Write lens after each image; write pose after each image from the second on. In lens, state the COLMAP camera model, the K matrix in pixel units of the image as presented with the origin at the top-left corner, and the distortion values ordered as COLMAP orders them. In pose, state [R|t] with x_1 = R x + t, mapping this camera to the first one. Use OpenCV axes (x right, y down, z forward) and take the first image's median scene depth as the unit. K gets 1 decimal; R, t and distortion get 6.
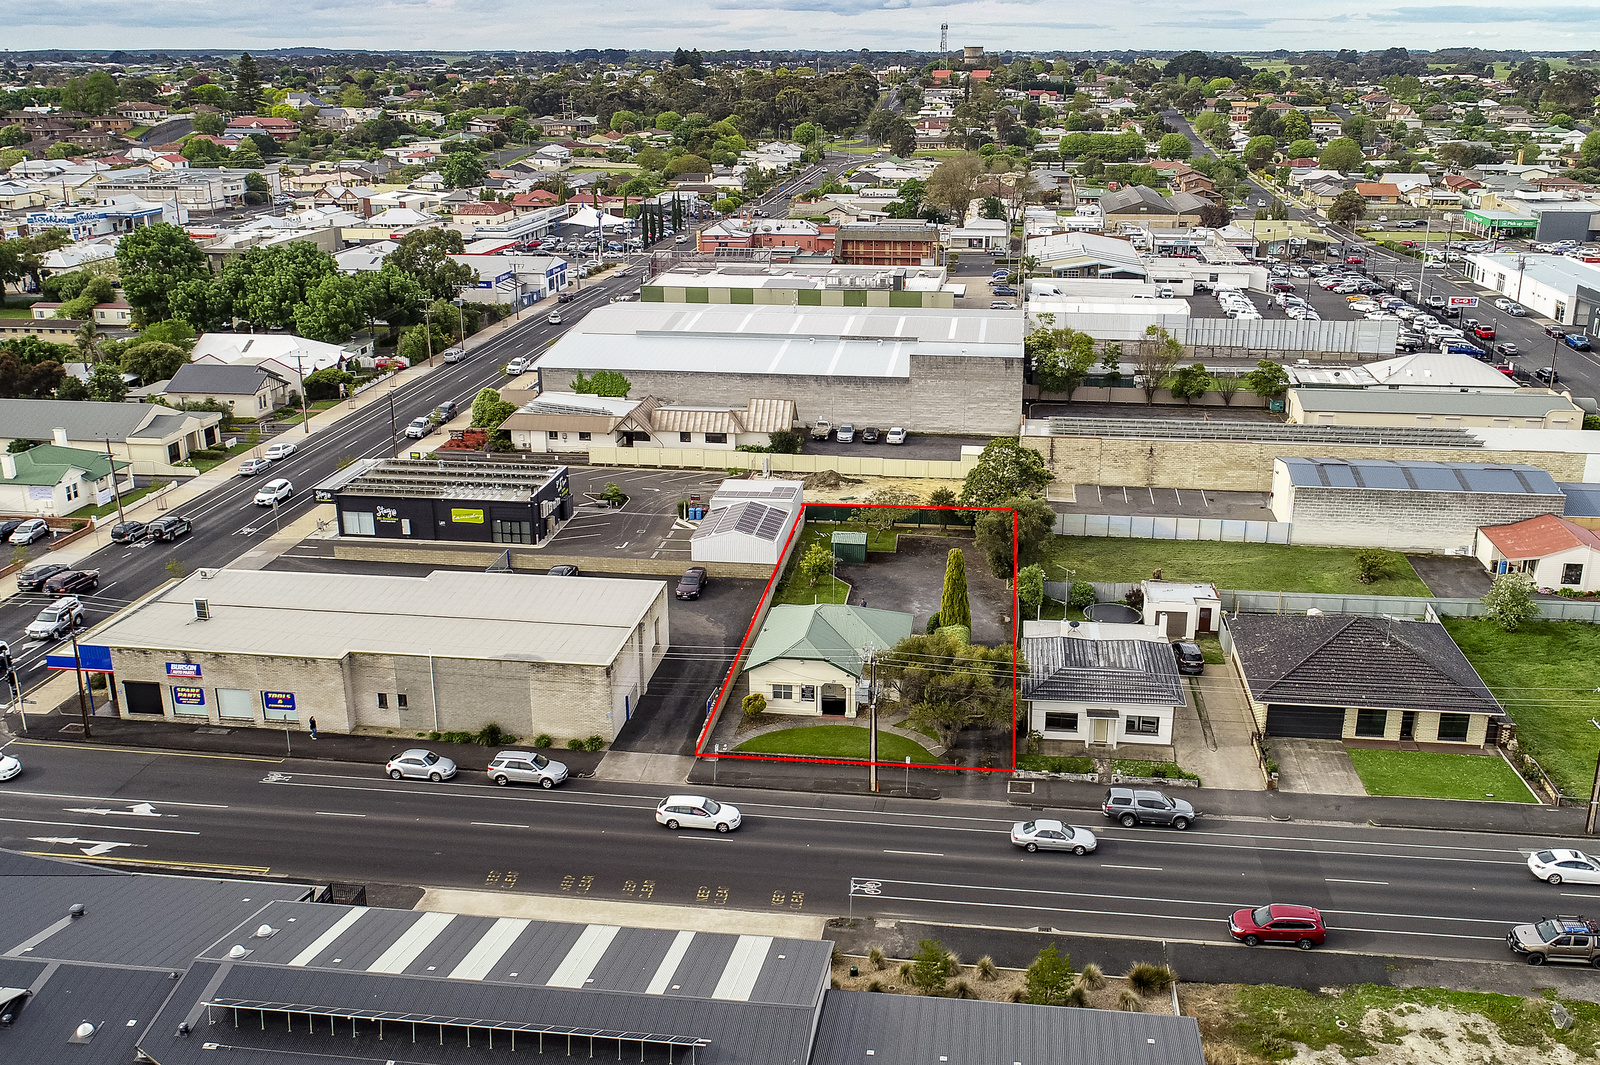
lens RADIAL K [[1481.3, 0, 800.0], [0, 1481.3, 532.5], [0, 0, 1]] dist [-0.001811, -0.002576]
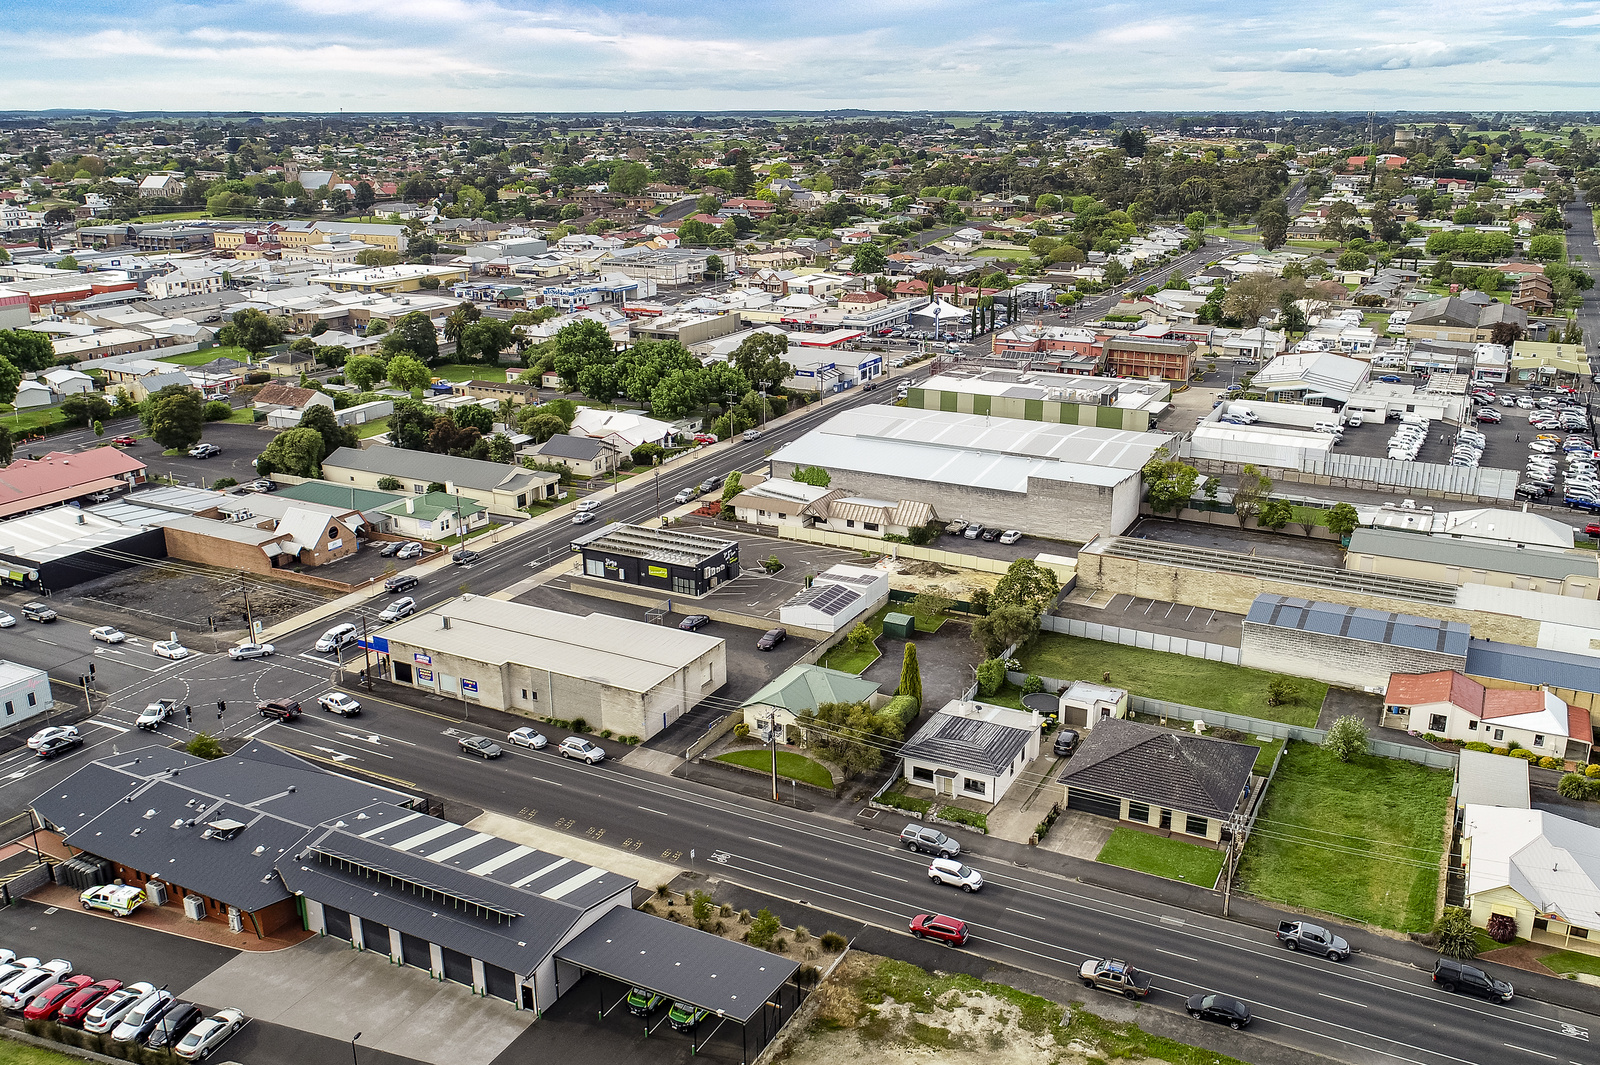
lens RADIAL K [[1317.2, 0, 800.0], [0, 1317.2, 532.5], [0, 0, 1]] dist [0.001742, -0.006104]
pose [[0.938765, 0.101550, -0.329252, 0.281209], [-0.101742, 0.994671, 0.016693, -0.071973], [0.329193, 0.017828, 0.944094, -0.164617]]
